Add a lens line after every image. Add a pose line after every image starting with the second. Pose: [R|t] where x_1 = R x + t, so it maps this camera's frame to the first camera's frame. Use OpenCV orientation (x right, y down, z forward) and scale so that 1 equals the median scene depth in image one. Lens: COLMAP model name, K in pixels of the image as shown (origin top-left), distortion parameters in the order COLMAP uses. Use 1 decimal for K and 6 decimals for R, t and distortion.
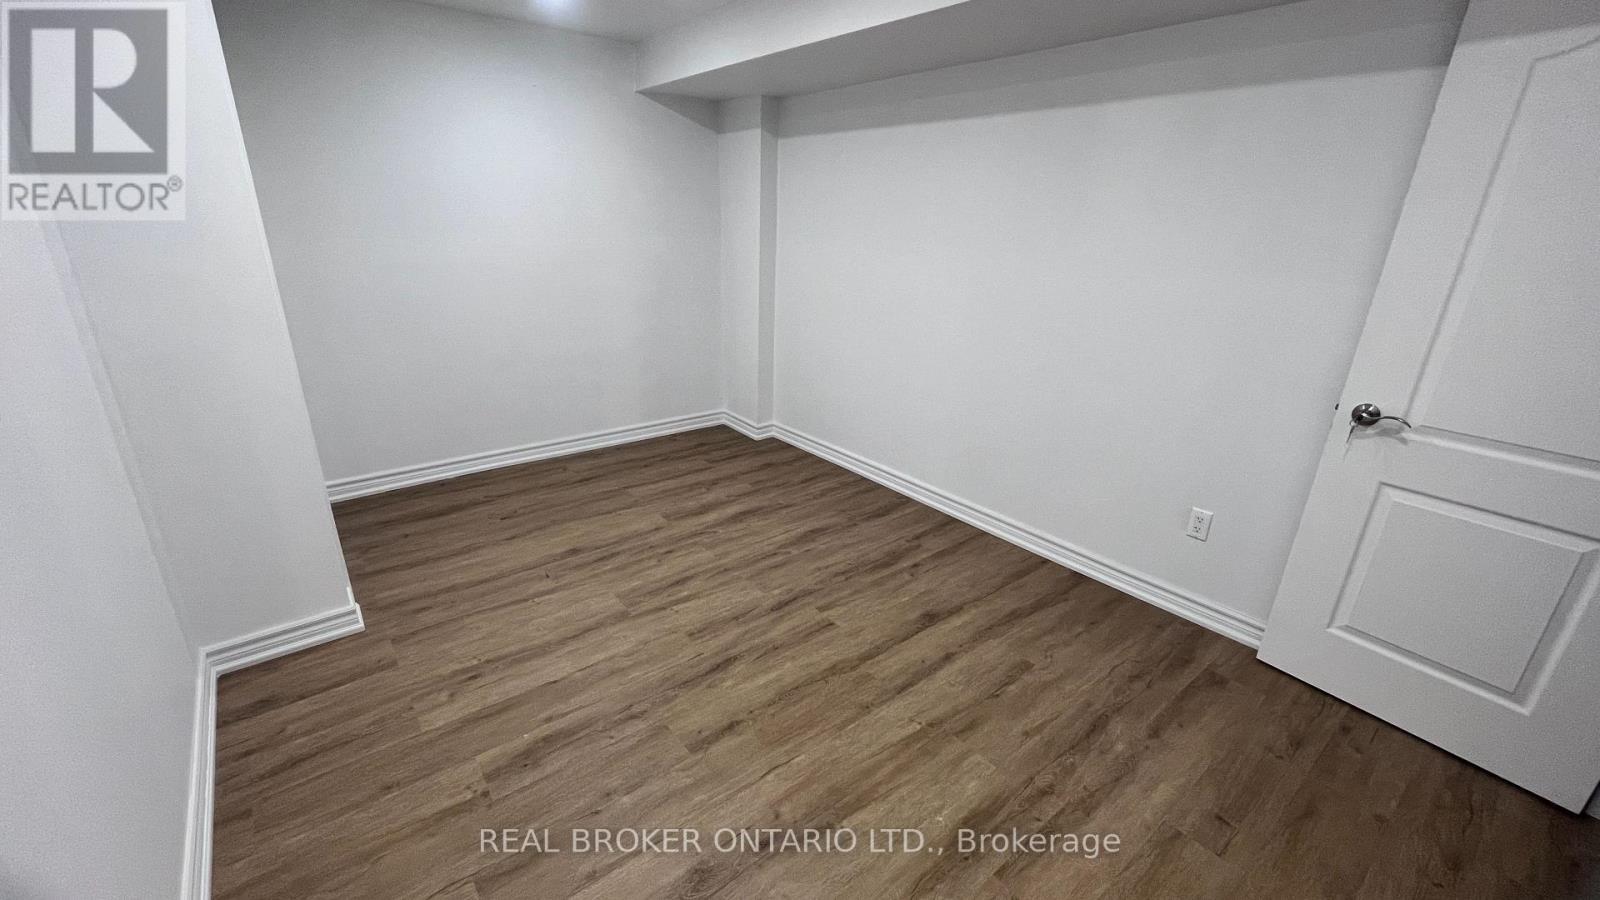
lens RADIAL K [[645.6, 0, 800.0], [0, 645.6, 450.0], [0, 0, 1]] dist [-0.001073, -0.000091]
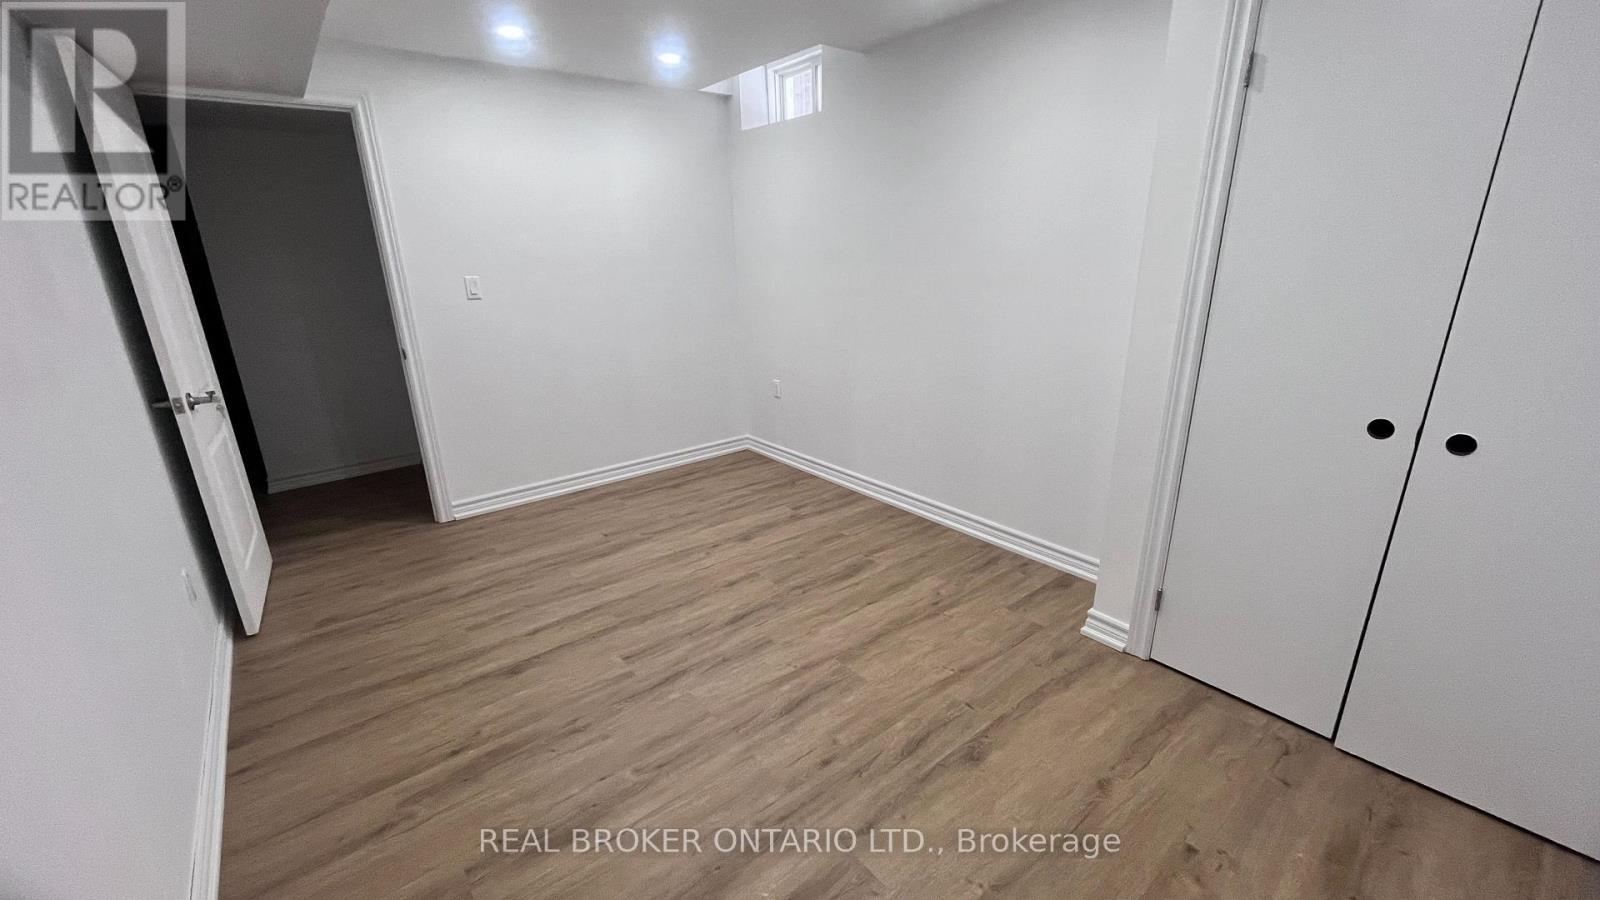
lens RADIAL K [[645.6, 0, 800.0], [0, 645.6, 450.0], [0, 0, 1]] dist [-0.001073, -0.000091]
pose [[-0.999984, -0.005209, 0.002373, -0.215749], [-0.002671, 0.791309, 0.611410, -0.578178], [-0.005063, 0.611394, -0.791310, 1.604369]]
